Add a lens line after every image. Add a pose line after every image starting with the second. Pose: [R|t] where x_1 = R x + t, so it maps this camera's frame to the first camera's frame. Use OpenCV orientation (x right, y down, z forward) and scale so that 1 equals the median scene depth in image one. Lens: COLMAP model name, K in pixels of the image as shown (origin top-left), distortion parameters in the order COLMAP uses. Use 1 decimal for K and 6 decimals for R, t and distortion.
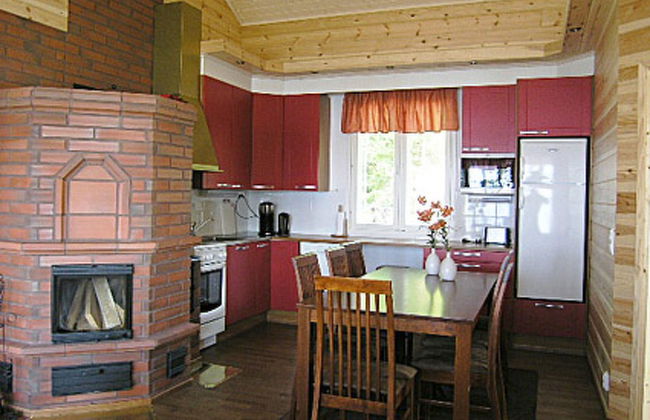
lens RADIAL K [[565.4, 0, 325.0], [0, 565.4, 210.0], [0, 0, 1]] dist [-0.082099, 0.007645]
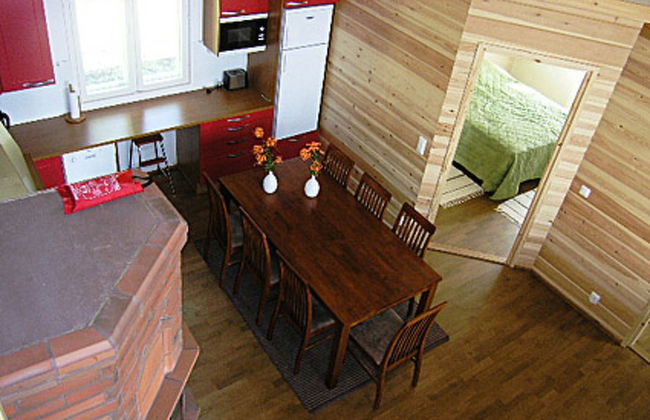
lens RADIAL K [[565.4, 0, 325.0], [0, 565.4, 210.0], [0, 0, 1]] dist [-0.082099, 0.007645]
pose [[0.554338, -0.459721, 0.693805, -0.452590], [-0.102900, 0.789357, 0.605250, -0.429399], [-0.825906, -0.406906, 0.390266, 0.363369]]
